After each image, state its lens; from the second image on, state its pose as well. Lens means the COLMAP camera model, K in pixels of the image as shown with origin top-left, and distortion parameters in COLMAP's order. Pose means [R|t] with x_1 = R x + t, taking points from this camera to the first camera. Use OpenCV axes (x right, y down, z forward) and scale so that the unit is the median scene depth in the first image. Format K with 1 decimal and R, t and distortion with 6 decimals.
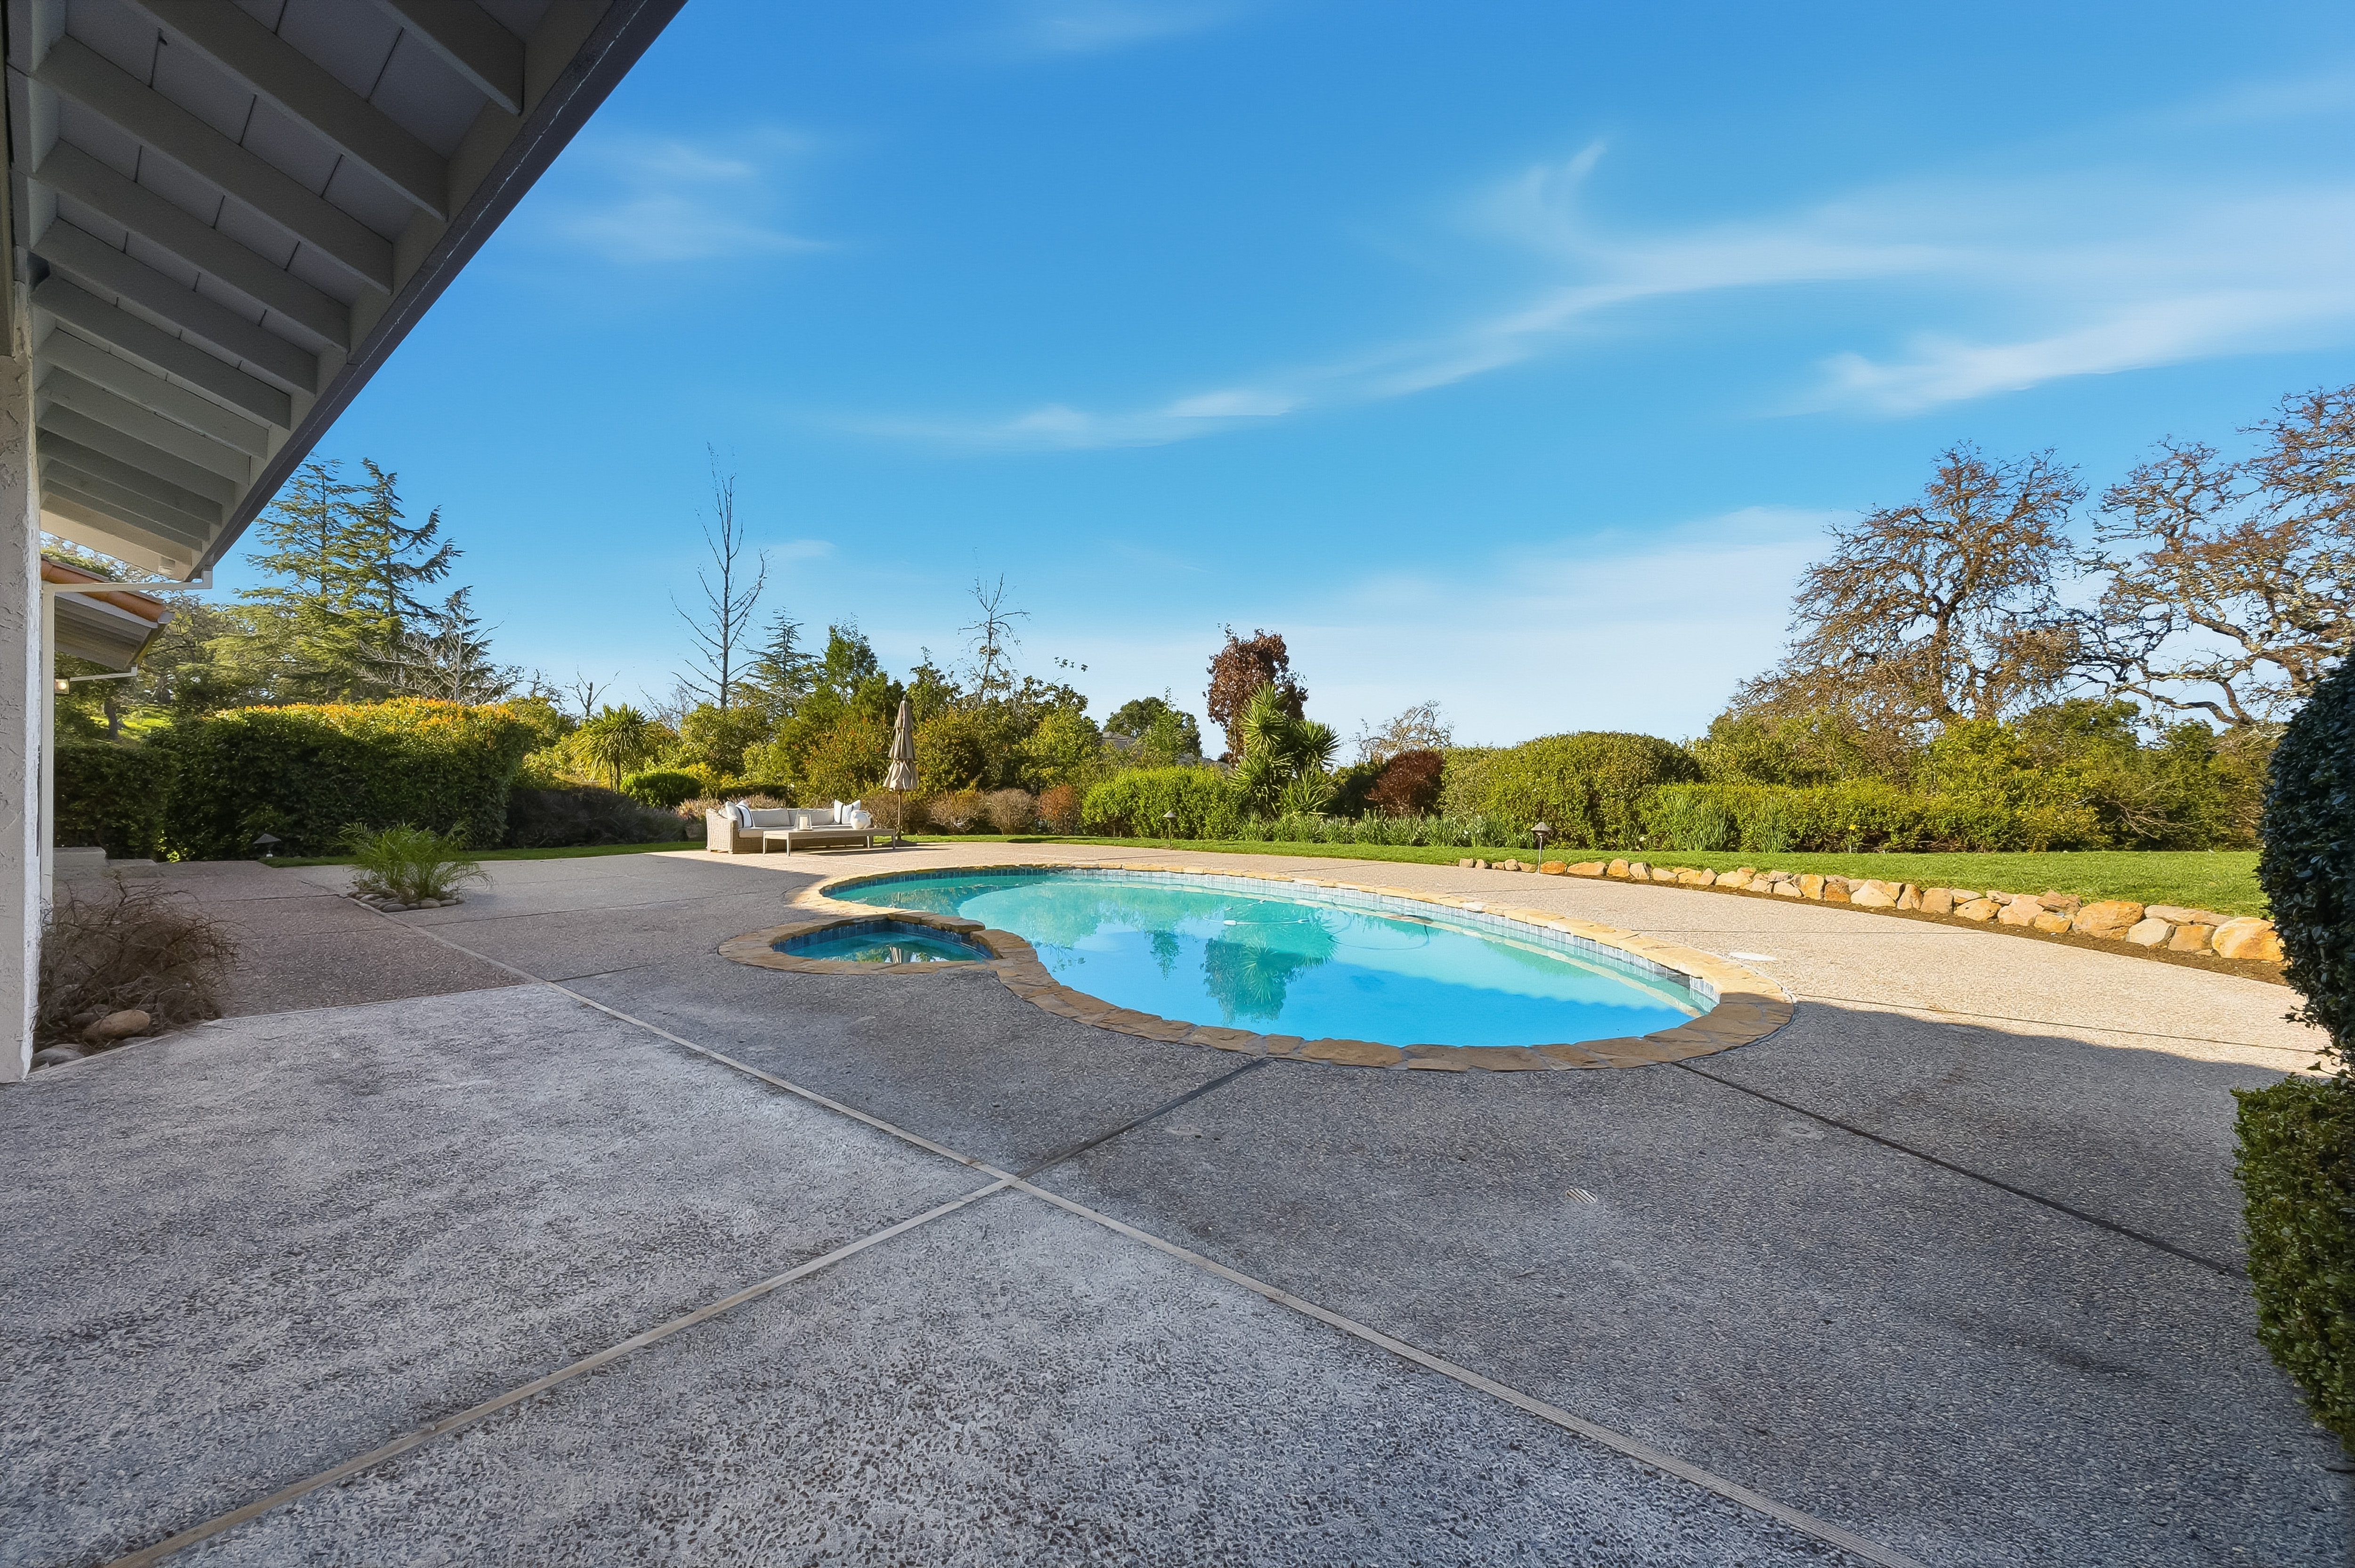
lens RADIAL K [[922.2, 0, 1162.8], [0, 922.2, 777.5], [0, 0, 1]] dist [0.005640, -0.001161]
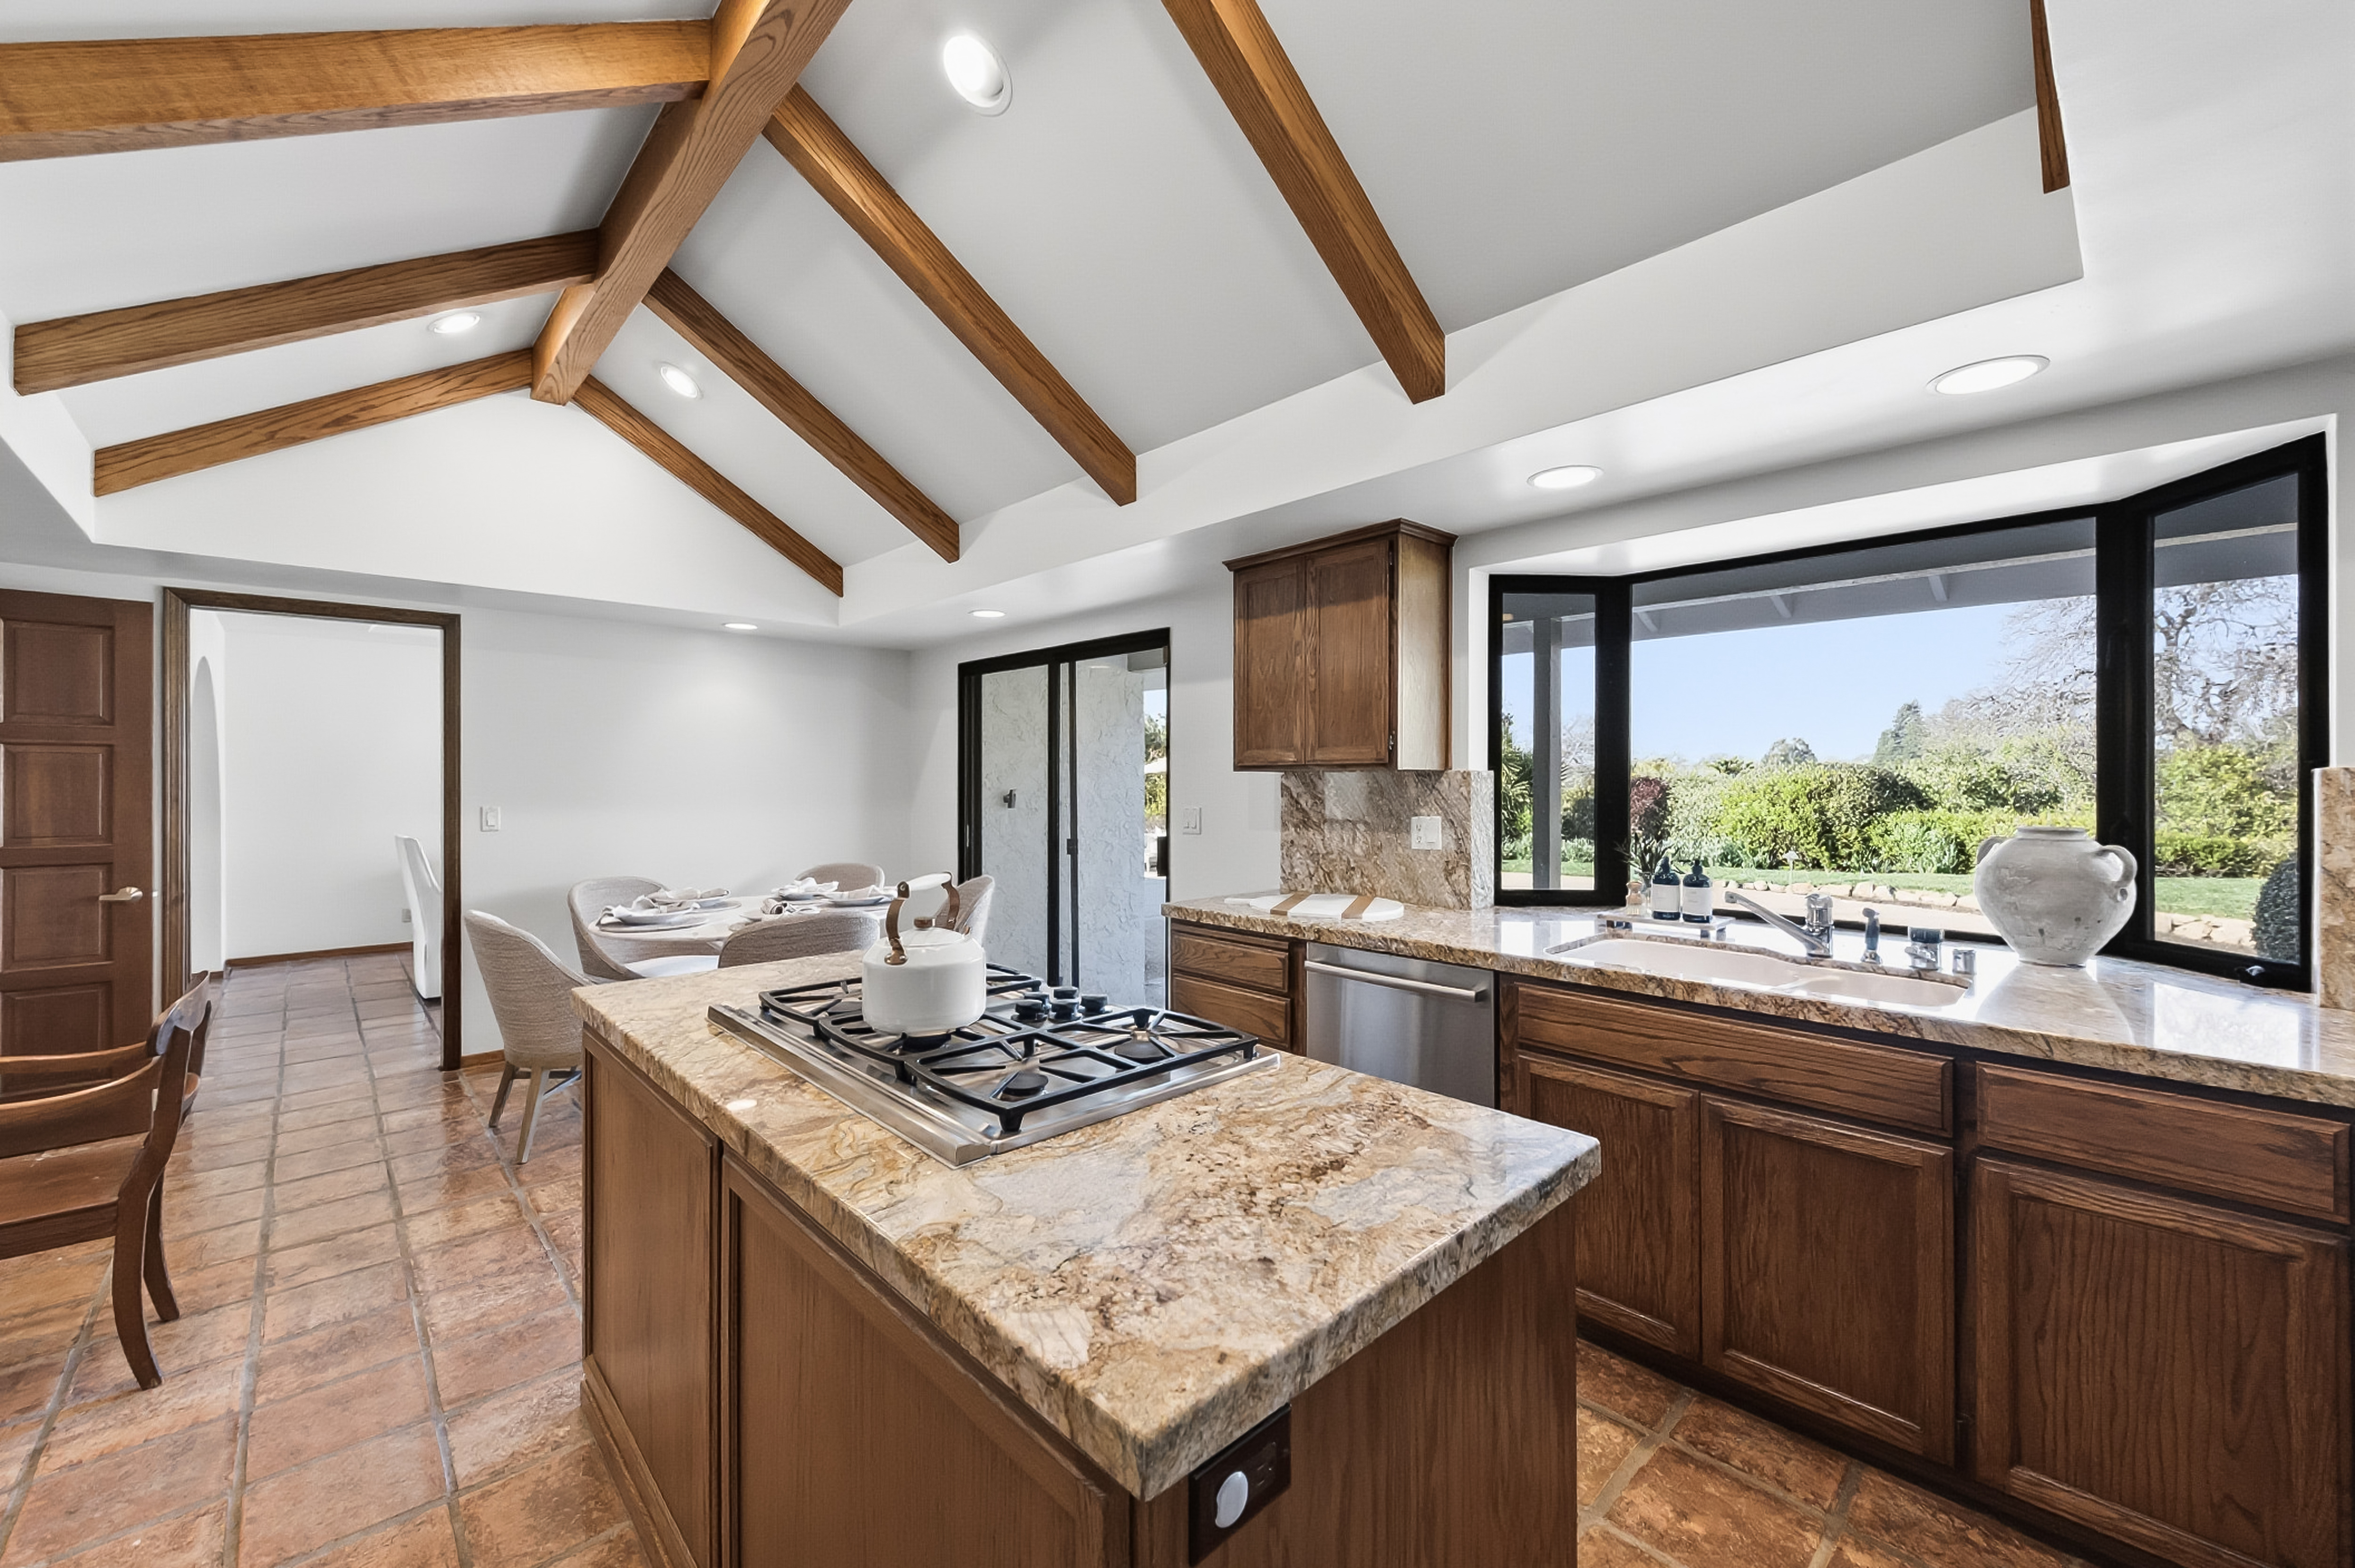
lens RADIAL K [[922.2, 0, 1191.0], [0, 922.2, 777.4], [0, 0, 1]] dist [0.005640, -0.001161]
pose [[0.992955, -0.006709, -0.118302, -0.178973], [0.006408, 0.999975, -0.002920, -0.038687], [0.118319, 0.002141, 0.992973, -0.228566]]
